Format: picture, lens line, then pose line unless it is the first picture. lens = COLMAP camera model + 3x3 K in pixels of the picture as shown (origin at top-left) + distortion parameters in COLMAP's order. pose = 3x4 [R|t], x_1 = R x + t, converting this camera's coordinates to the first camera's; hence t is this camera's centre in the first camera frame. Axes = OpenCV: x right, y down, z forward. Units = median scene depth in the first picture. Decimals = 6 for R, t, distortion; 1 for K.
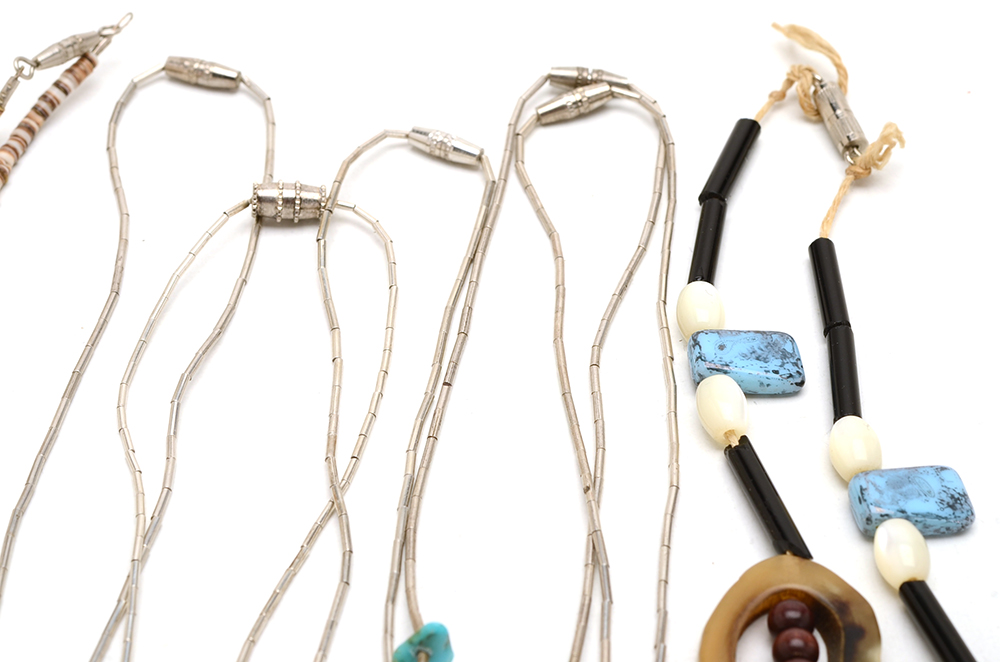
lens RADIAL K [[2625.3, 0, 500.0], [0, 2625.3, 331.0], [0, 0, 1]] dist [-0.065066, -0.100299]
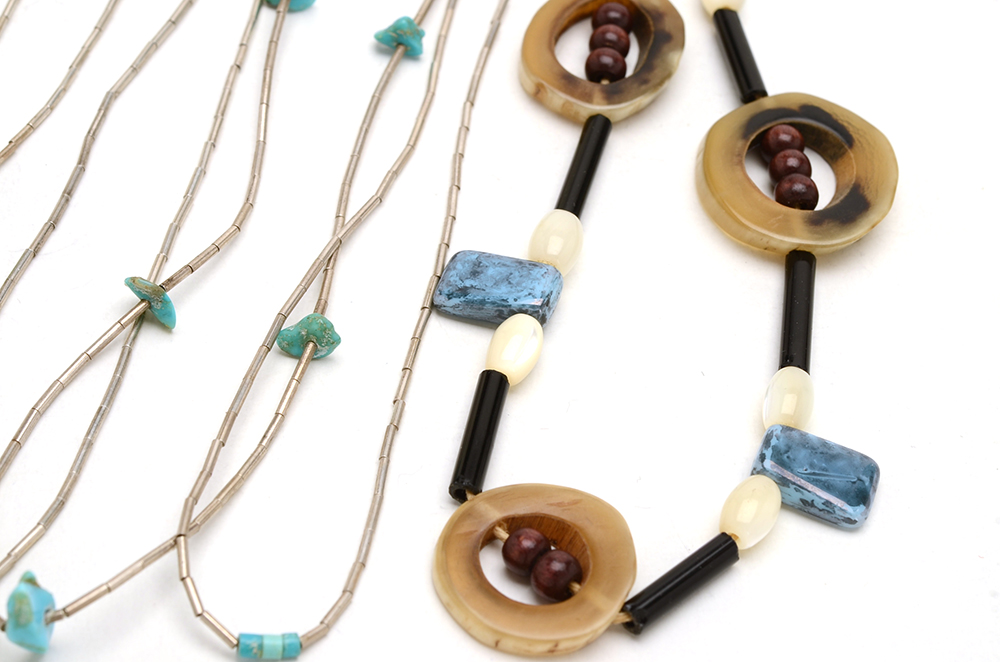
lens RADIAL K [[2625.3, 0, 500.0], [0, 2625.3, 331.0], [0, 0, 1]] dist [-0.065066, -0.100299]
pose [[0.983659, 0.179718, -0.010791, 0.089620], [-0.177245, 0.977160, 0.117227, 0.105512], [0.031612, -0.113399, 0.993046, -0.135860]]
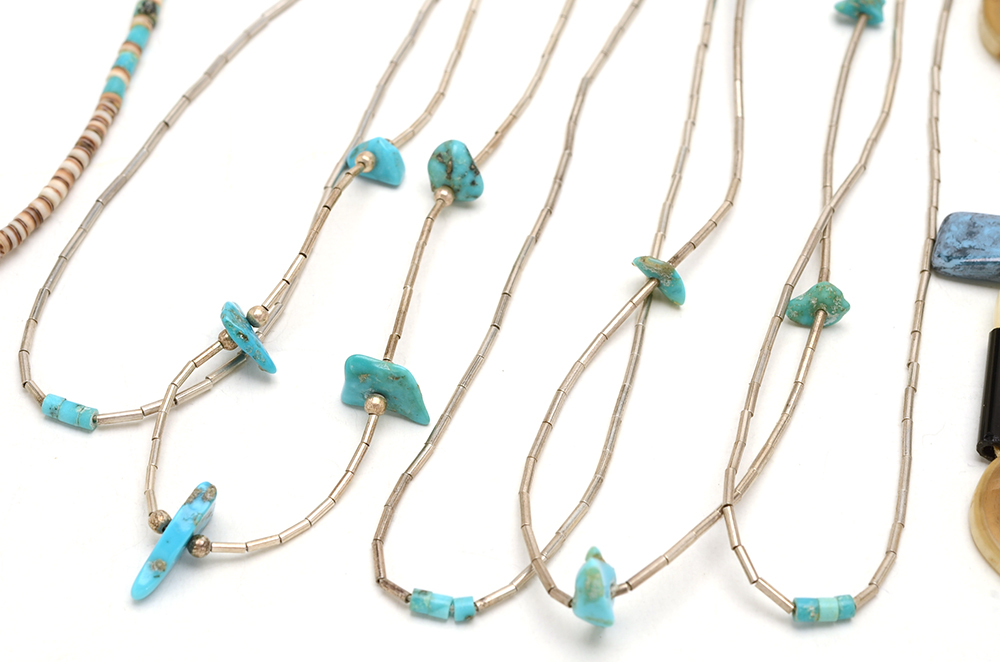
lens RADIAL K [[2625.3, 0, 500.0], [0, 2625.3, 331.0], [0, 0, 1]] dist [-0.065066, -0.100299]
pose [[0.988173, 0.124990, -0.088836, -0.012058], [-0.112385, 0.984454, 0.134979, 0.122693], [0.104326, -0.123398, 0.986858, -0.158307]]
